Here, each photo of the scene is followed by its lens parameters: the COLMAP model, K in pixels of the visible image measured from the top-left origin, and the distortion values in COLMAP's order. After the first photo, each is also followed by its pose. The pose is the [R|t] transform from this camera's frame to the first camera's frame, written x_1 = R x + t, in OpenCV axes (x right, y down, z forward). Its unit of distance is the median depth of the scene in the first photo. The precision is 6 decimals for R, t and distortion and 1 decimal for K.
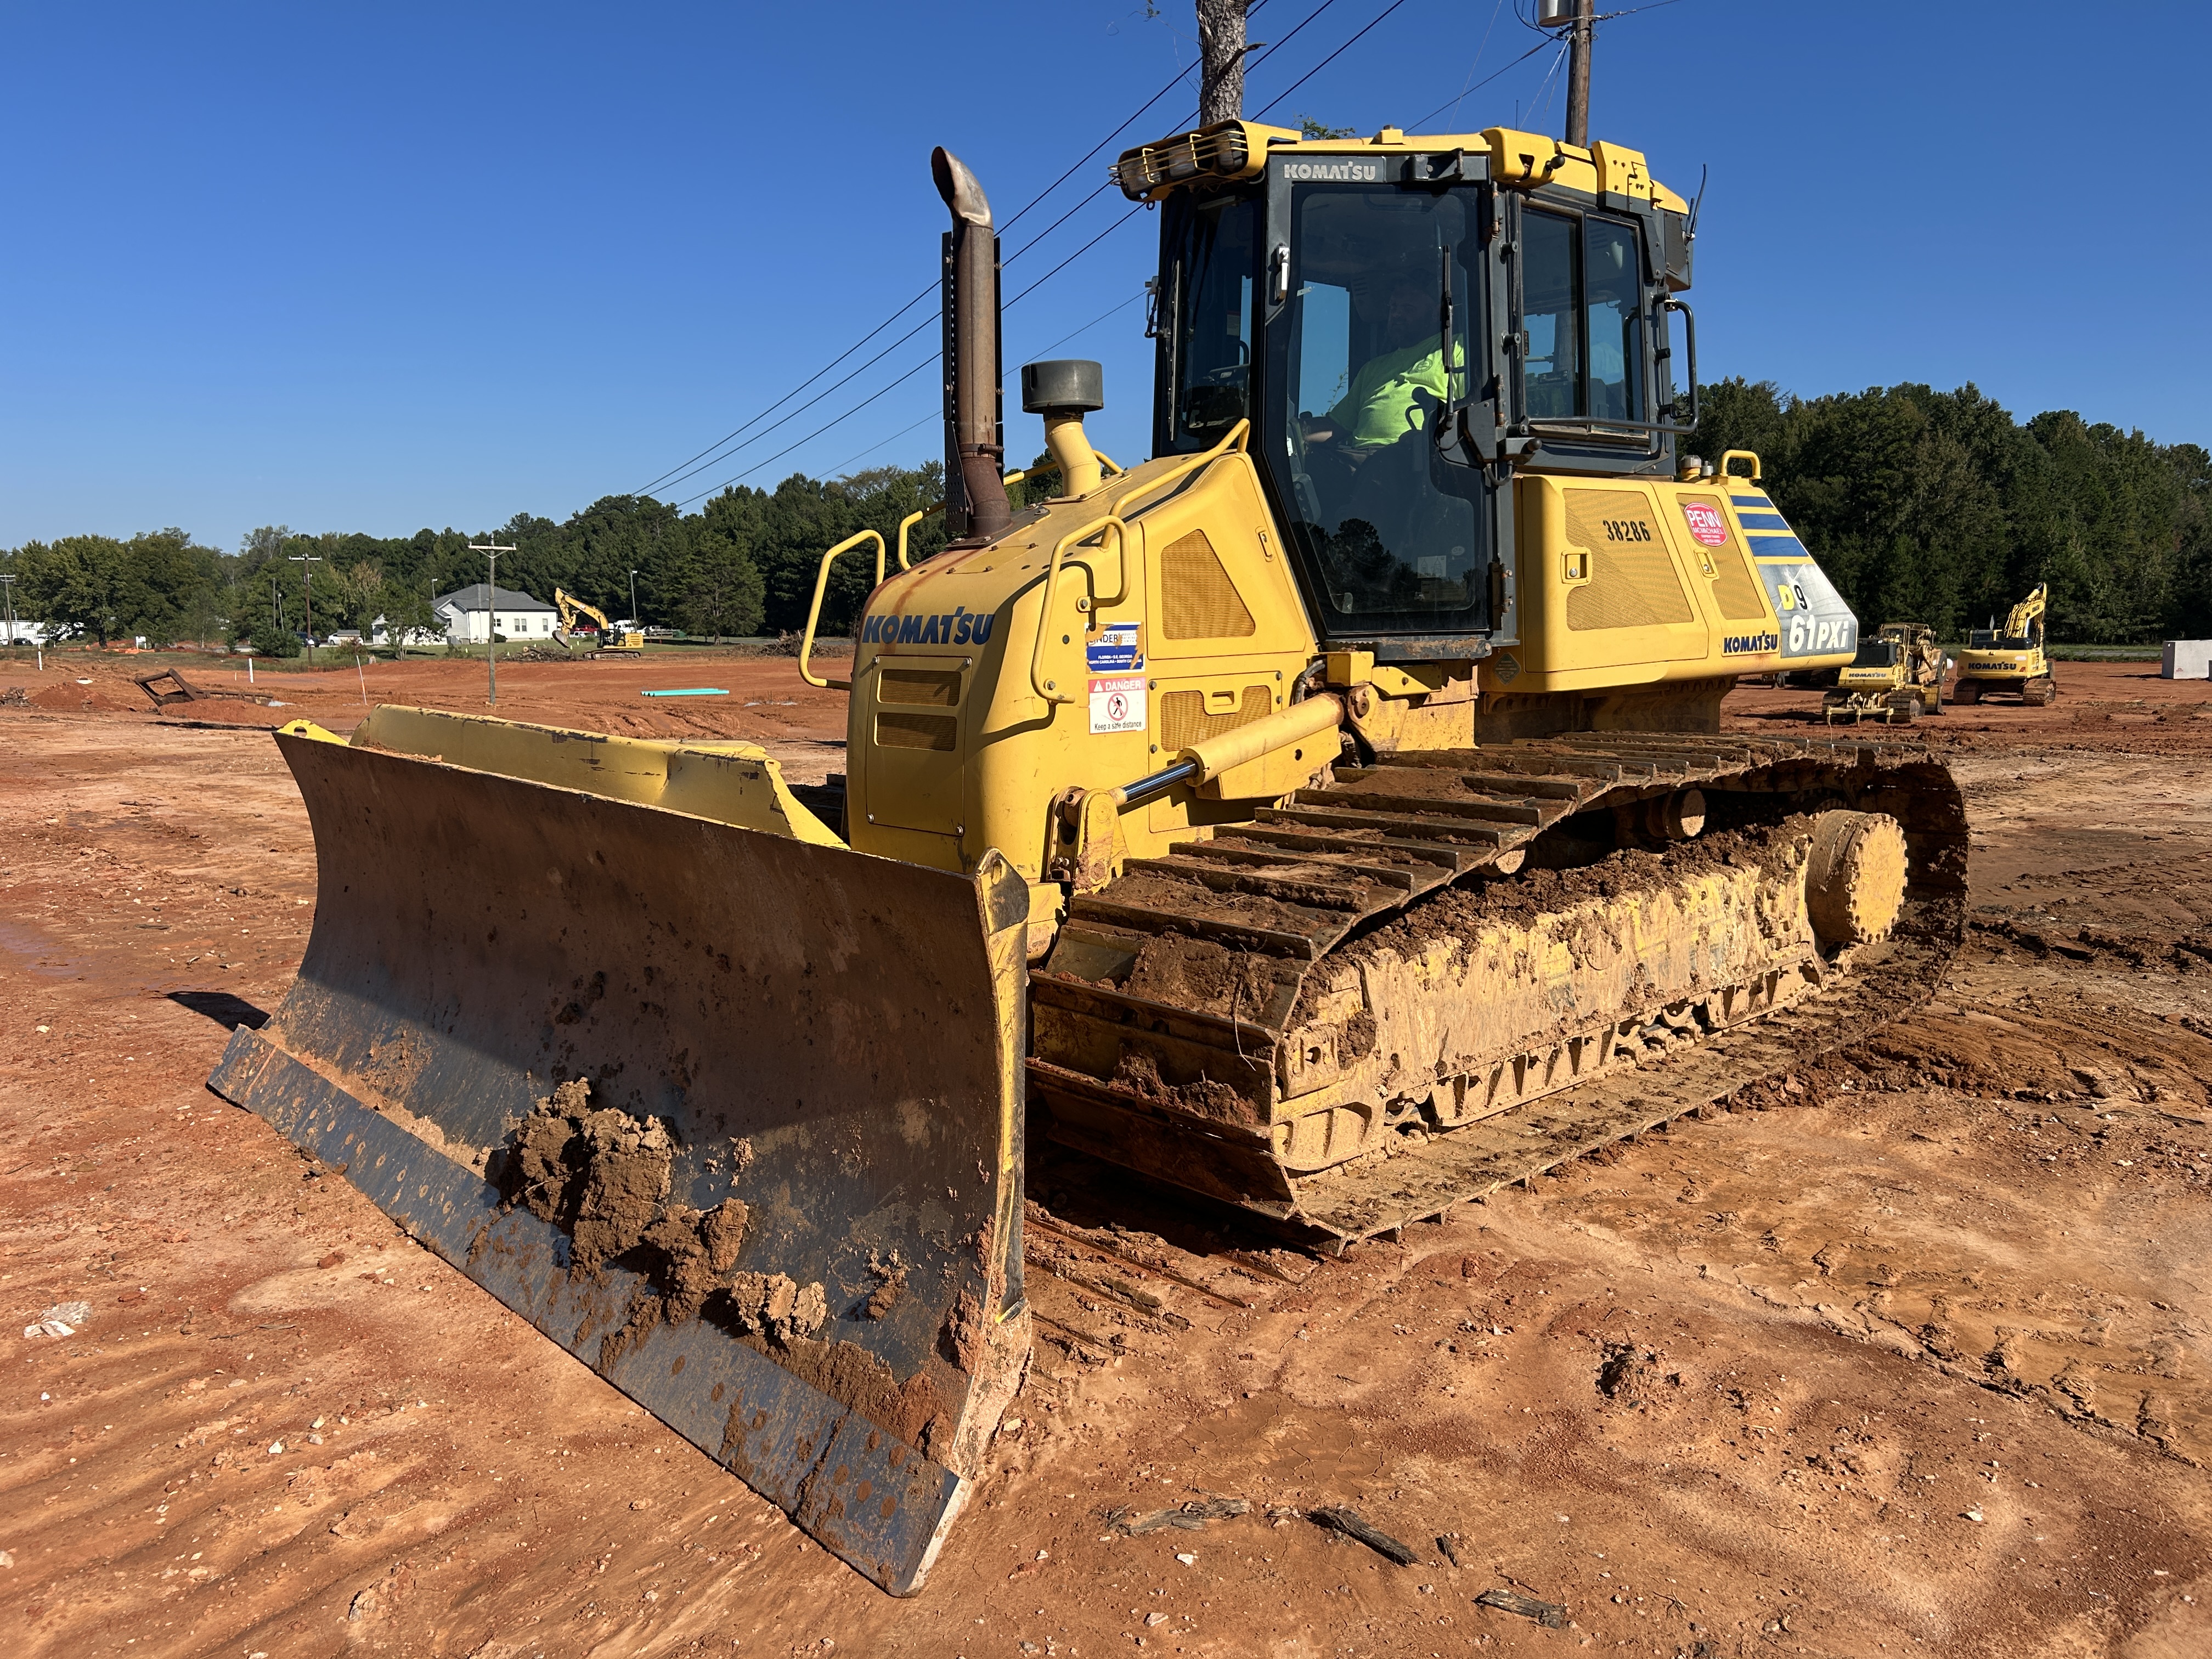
lens RADIAL K [[1668.5, 0, 1100.3], [0, 1668.5, 825.5], [0, 0, 1]] dist [0.041352, -0.044586]
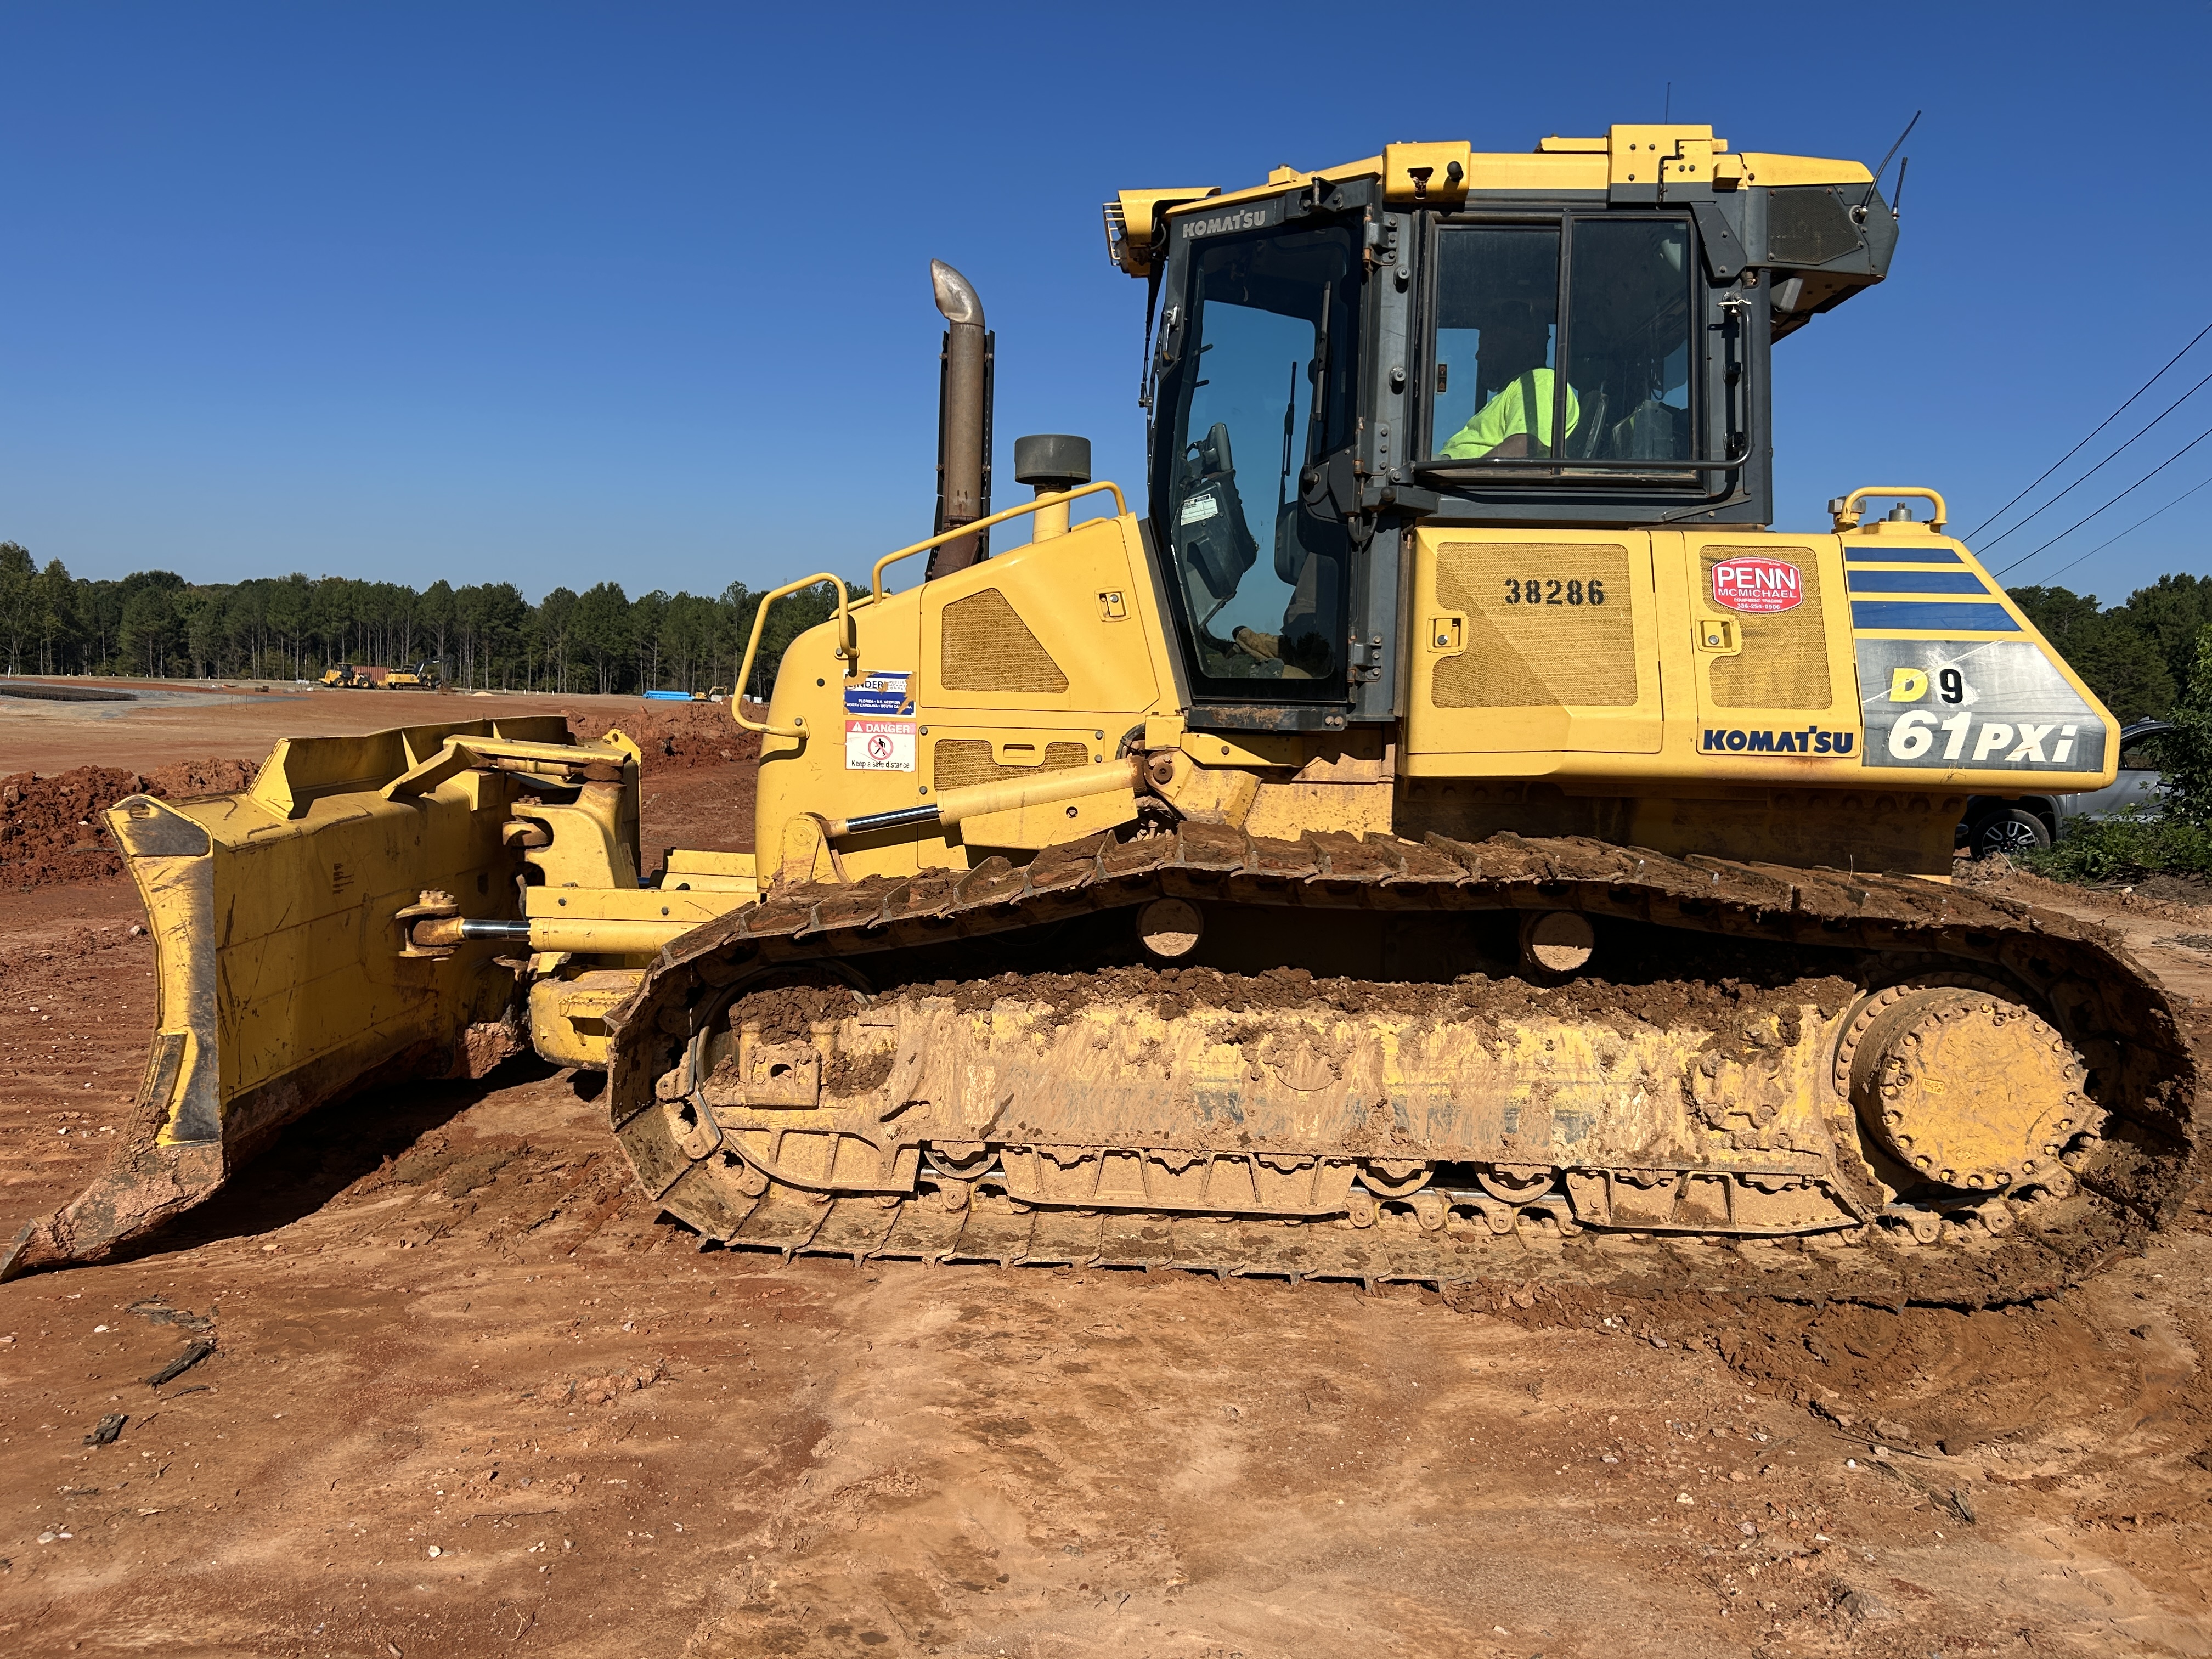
lens RADIAL K [[1668.5, 0, 1100.3], [0, 1668.5, 825.5], [0, 0, 1]] dist [0.041352, -0.044586]
pose [[0.708291, 0.093536, -0.699696, 0.832152], [-0.131681, 0.991292, -0.000782, -0.036021], [0.693530, 0.092691, 0.714440, 0.302898]]
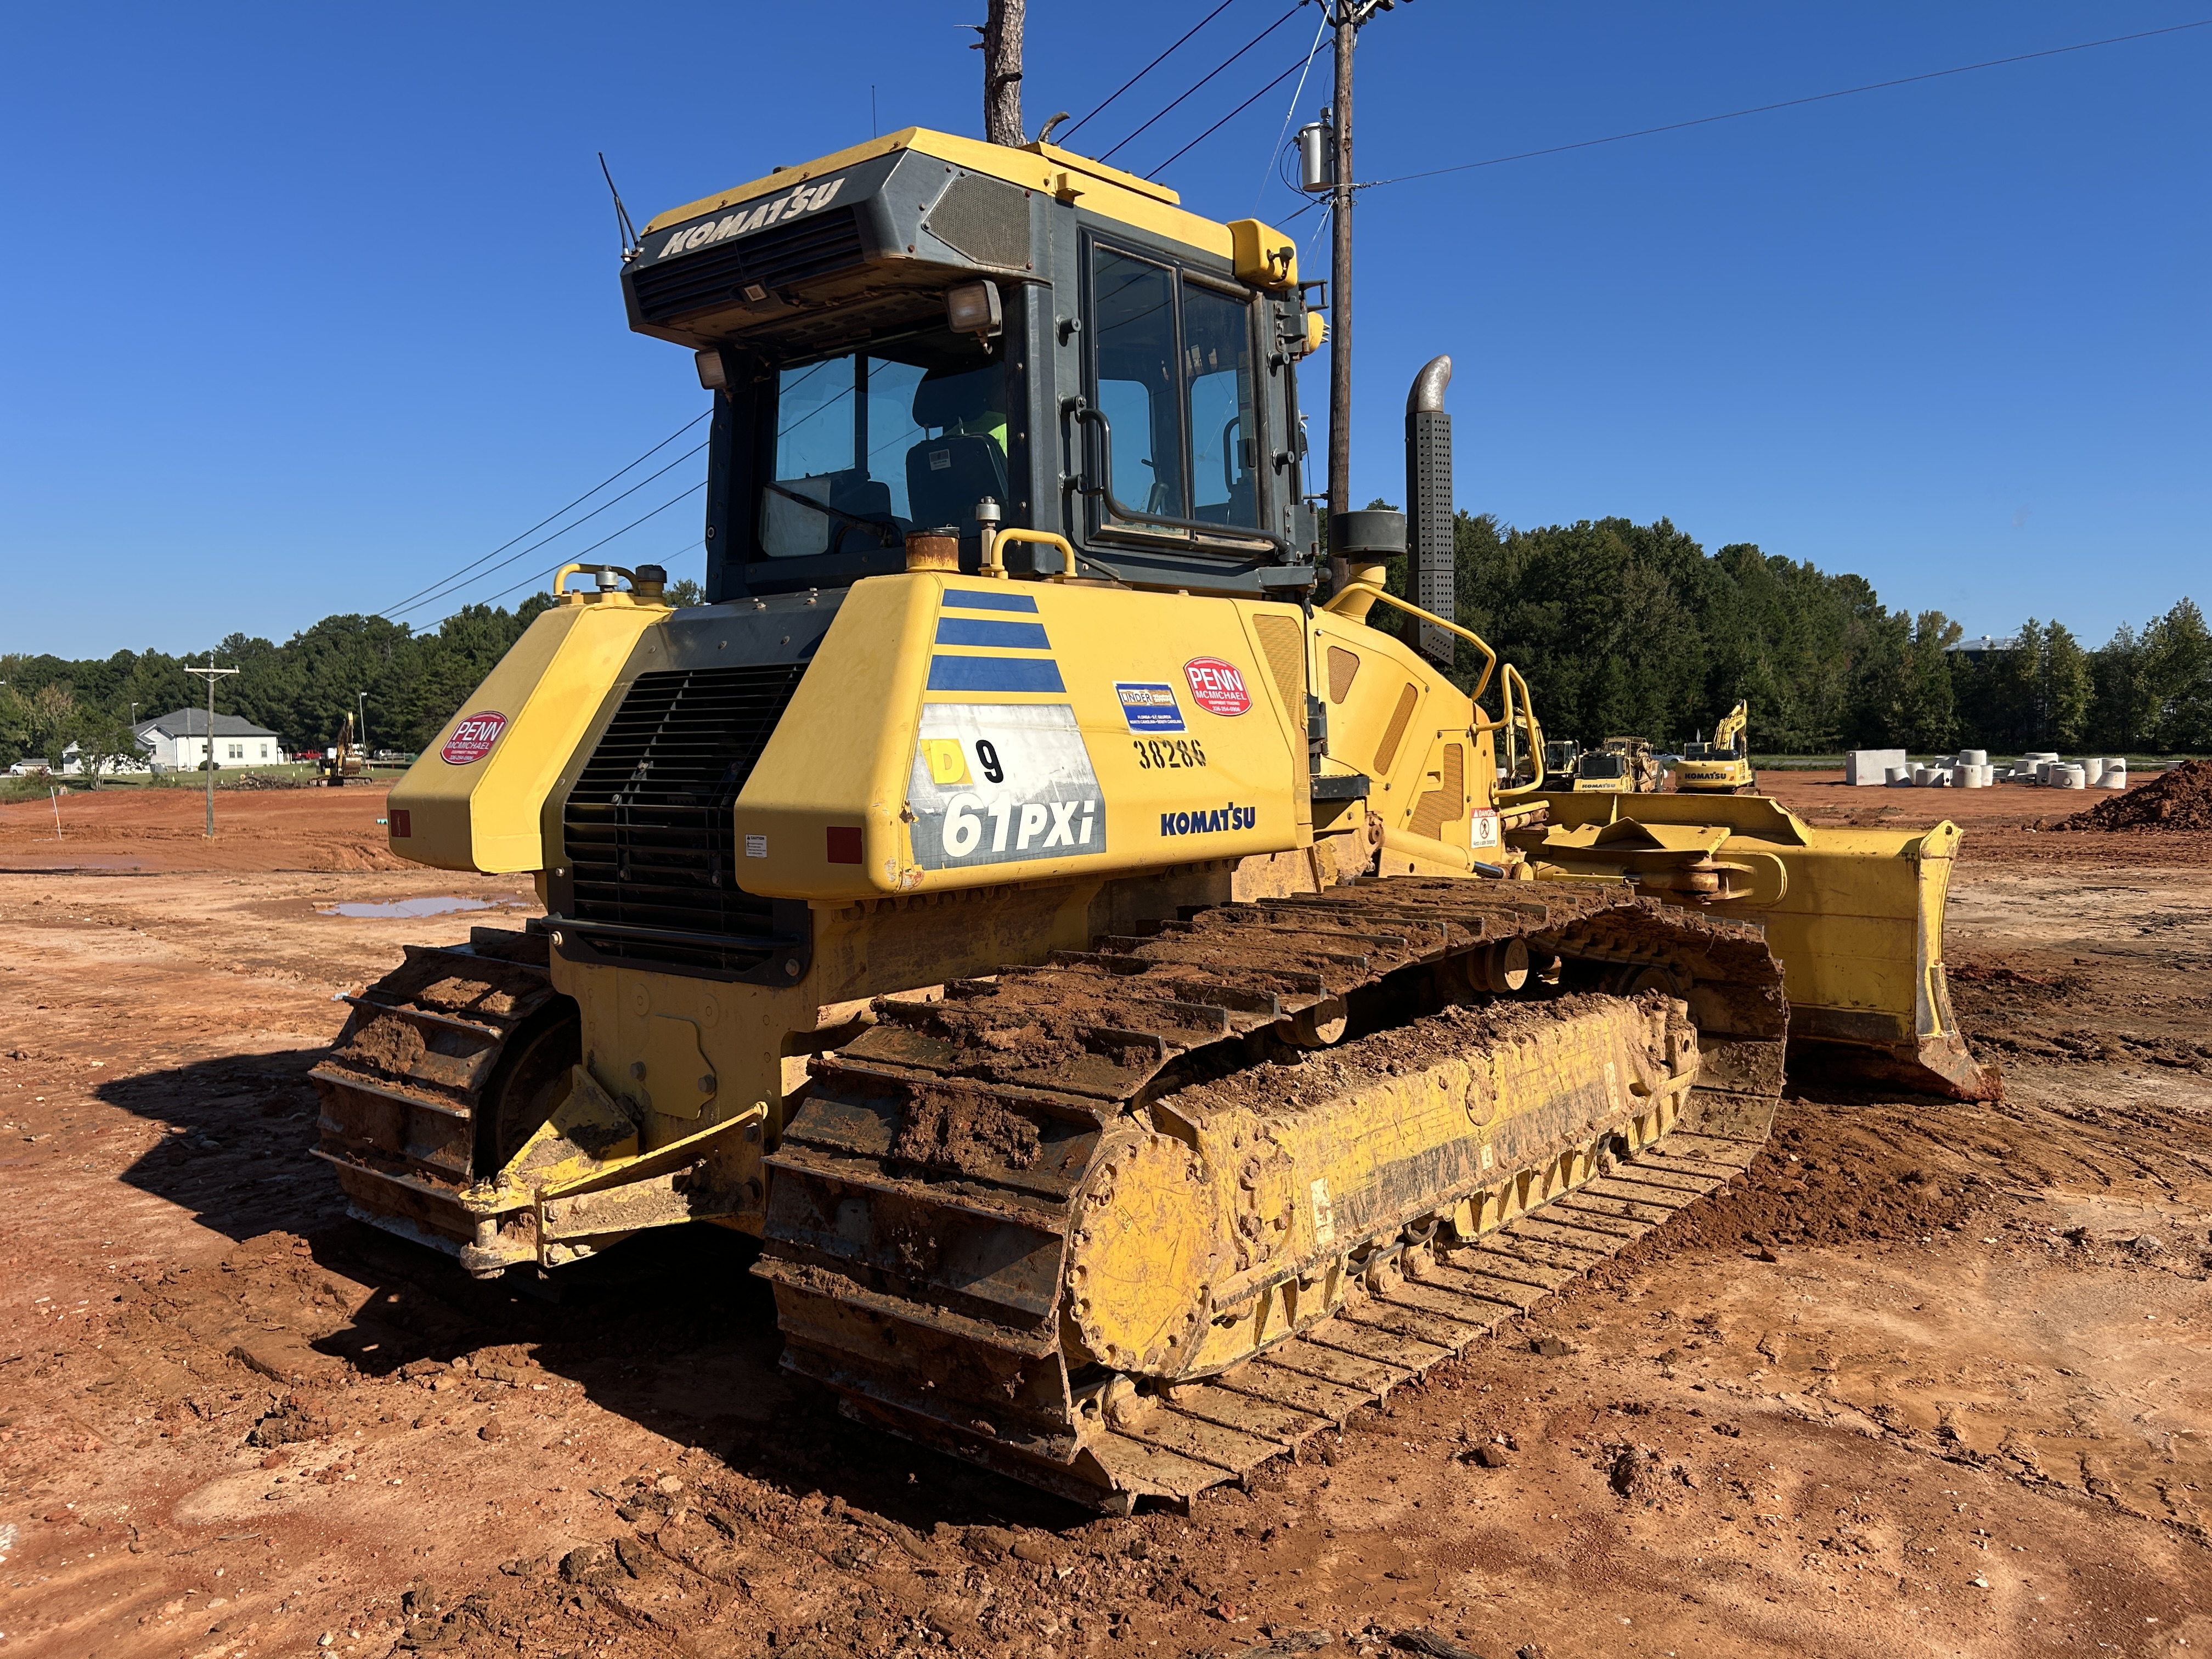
lens RADIAL K [[1663.8, 0, 1126.6], [0, 1663.8, 810.9], [0, 0, 1]] dist [0.049741, -0.054767]
pose [[0.987310, -0.016383, 0.157960, -0.107379], [0.028738, 0.996674, -0.076255, -0.010348], [-0.156185, 0.079826, 0.984497, -0.010967]]
